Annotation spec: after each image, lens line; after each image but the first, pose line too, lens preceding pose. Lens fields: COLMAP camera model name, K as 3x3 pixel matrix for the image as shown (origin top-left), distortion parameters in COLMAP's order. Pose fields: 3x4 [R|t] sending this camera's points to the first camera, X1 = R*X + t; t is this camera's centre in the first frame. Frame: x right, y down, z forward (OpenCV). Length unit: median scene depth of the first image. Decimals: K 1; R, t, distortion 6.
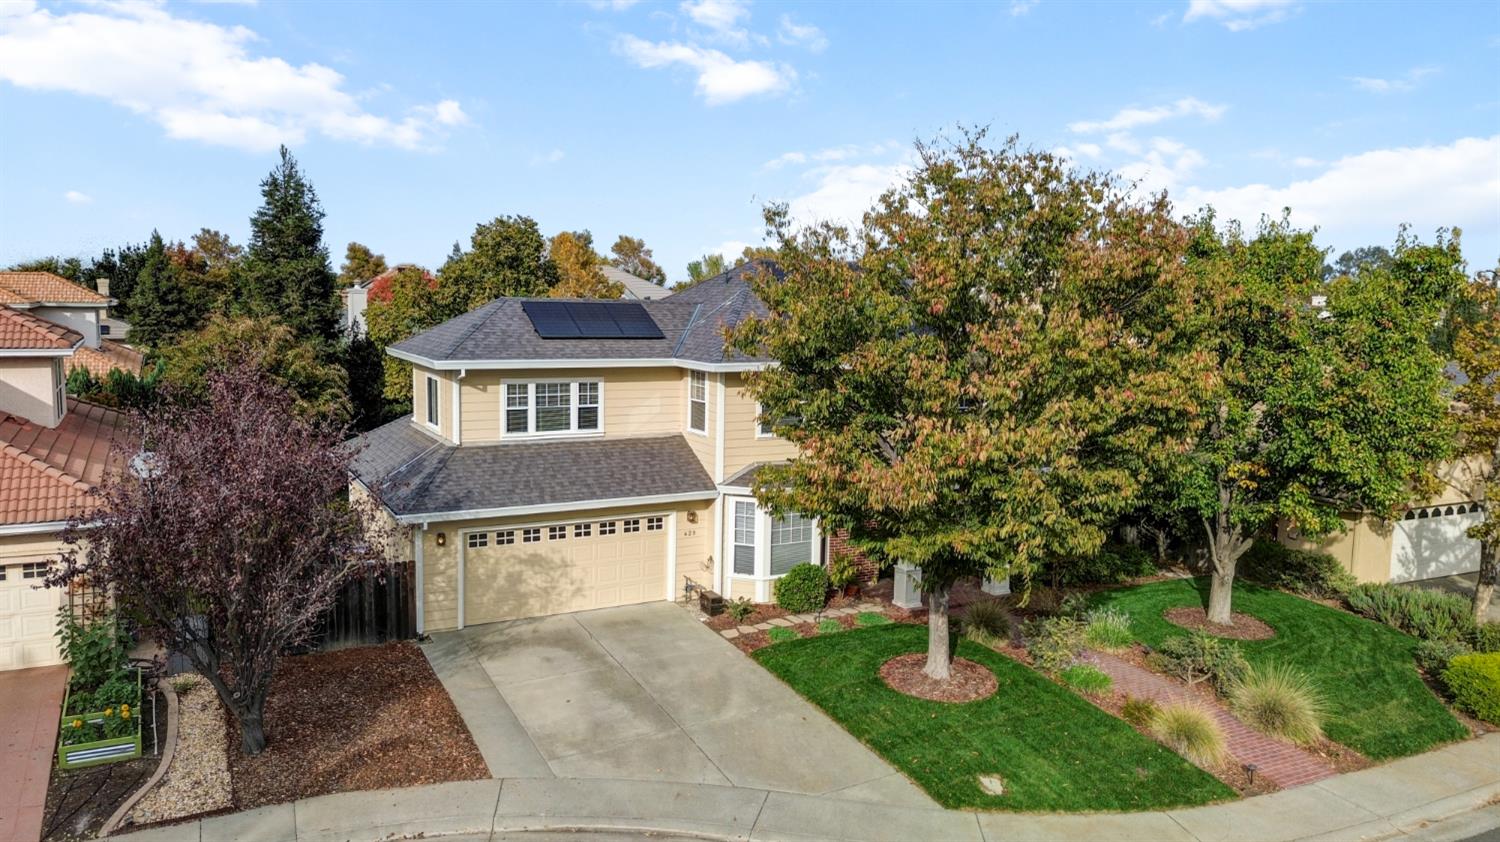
lens RADIAL K [[1083.8, 0, 750.0], [0, 1083.8, 421.0], [0, 0, 1]] dist [0.071794, -0.069233]
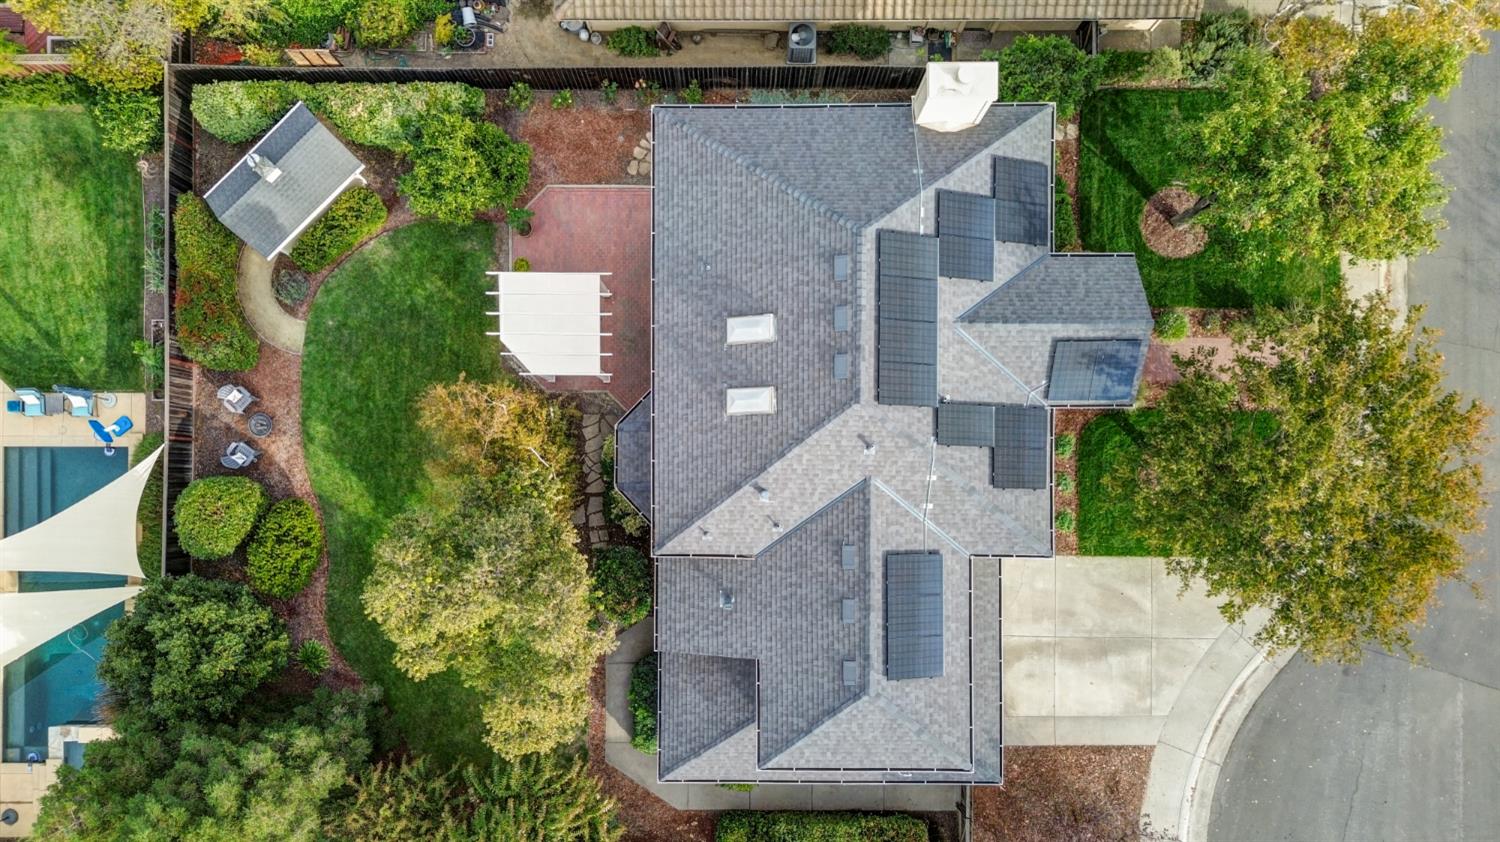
lens RADIAL K [[1110.8, 0, 723.3], [0, 1110.8, 482.4], [0, 0, 1]] dist [0.034927, -0.000251]
pose [[0.473785, -0.880428, -0.019315, -0.138312], [0.131561, 0.049076, 0.990093, -1.675546], [-0.870758, -0.471633, 0.139081, 1.511768]]
